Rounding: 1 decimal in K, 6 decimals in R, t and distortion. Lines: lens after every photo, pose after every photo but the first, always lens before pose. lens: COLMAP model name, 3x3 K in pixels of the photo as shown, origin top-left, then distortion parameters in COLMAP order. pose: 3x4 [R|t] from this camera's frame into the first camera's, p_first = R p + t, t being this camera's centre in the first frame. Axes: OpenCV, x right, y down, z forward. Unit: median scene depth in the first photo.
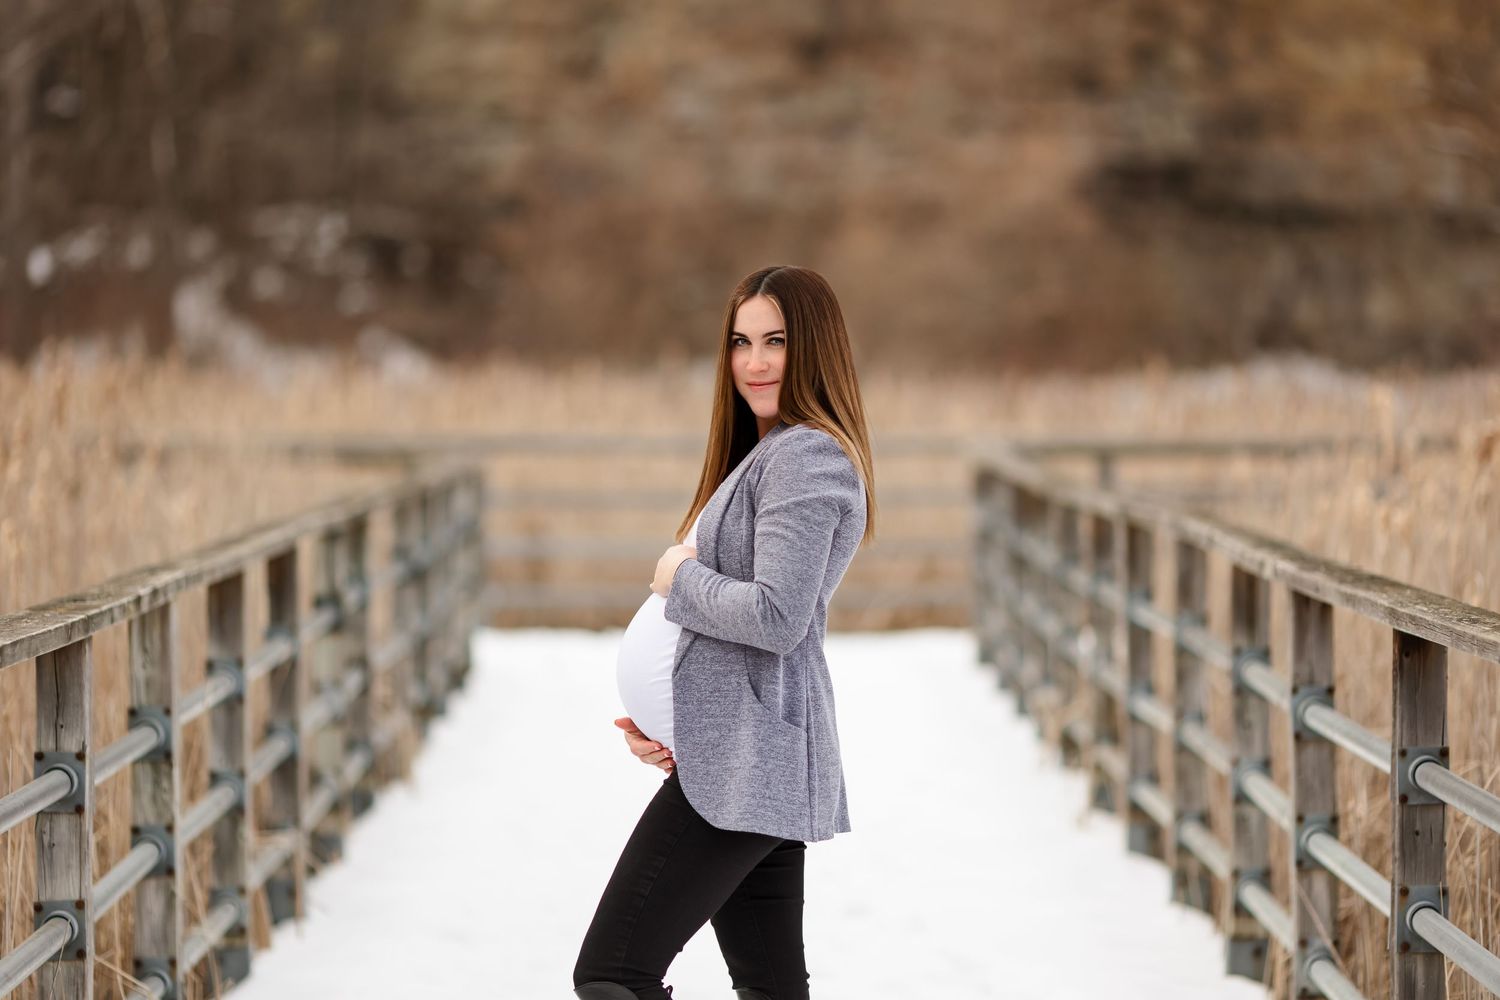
lens RADIAL K [[6163.3, 0, 750.0], [0, 6163.3, 500.0], [0, 0, 1]] dist [0.079453, -7.144631]
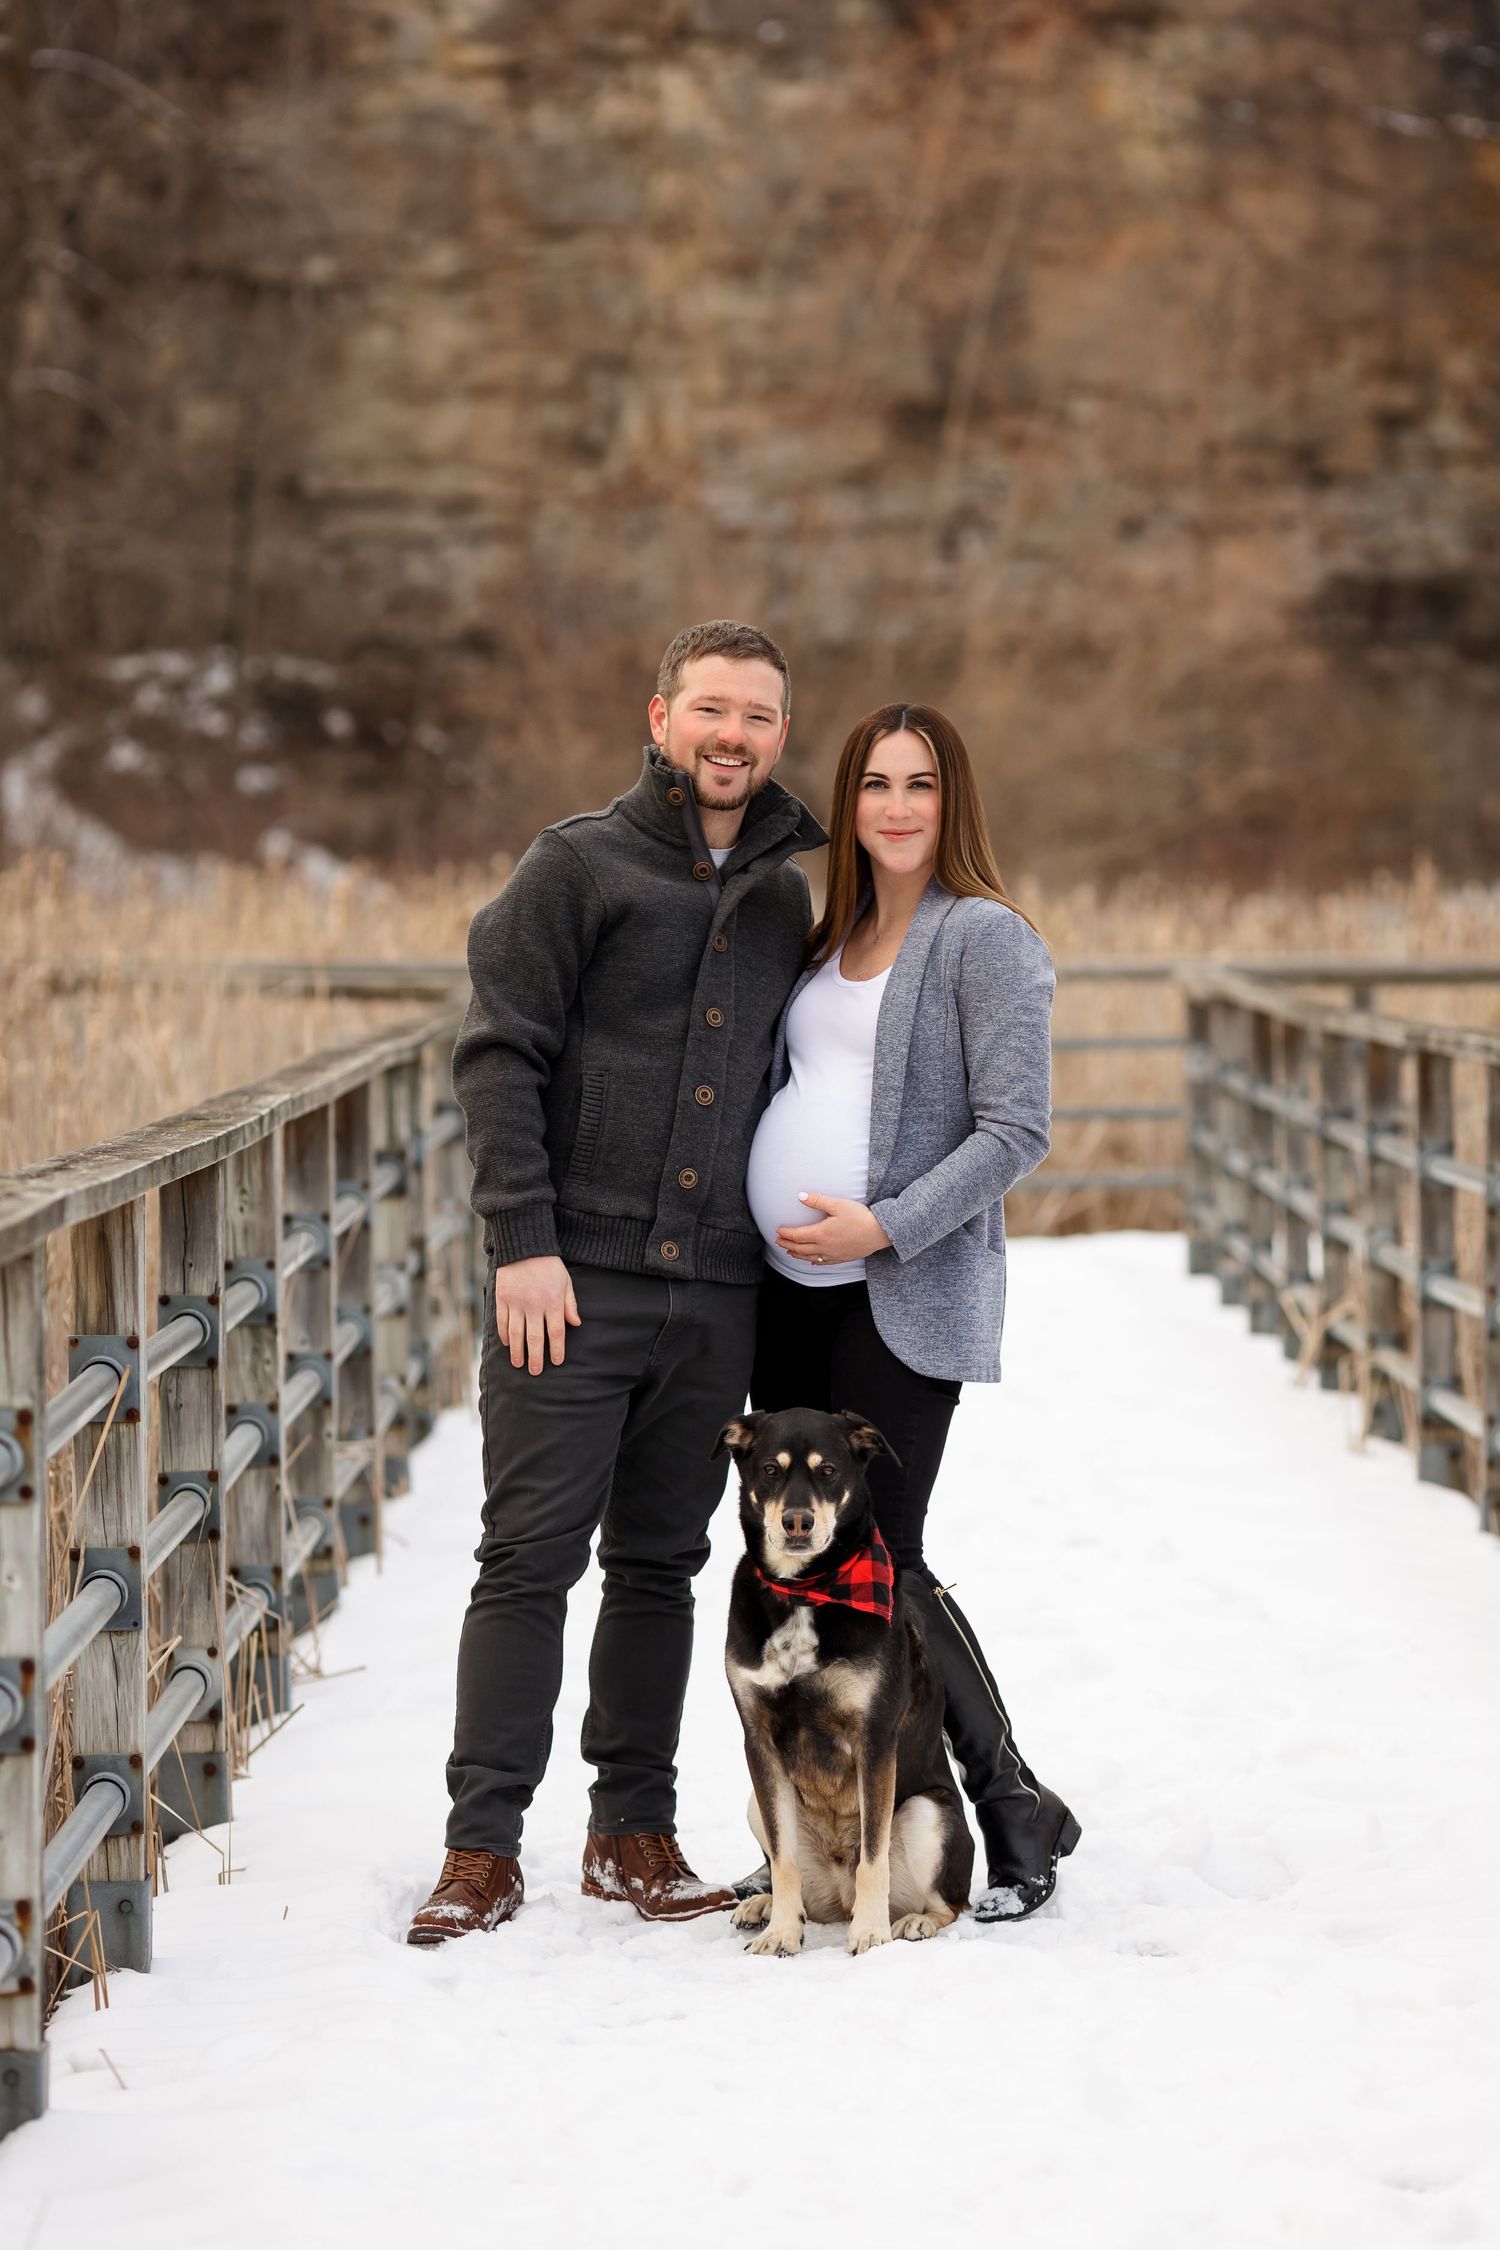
lens RADIAL K [[10518.6, 0, 750.0], [0, 10518.6, 1125.0], [0, 0, 1]] dist [-0.026224, 0.359227]
pose [[0.999948, -0.001621, 0.010081, -0.037564], [0.001639, 0.999997, -0.001752, 0.015302], [-0.010078, 0.001769, 0.999948, -0.332946]]
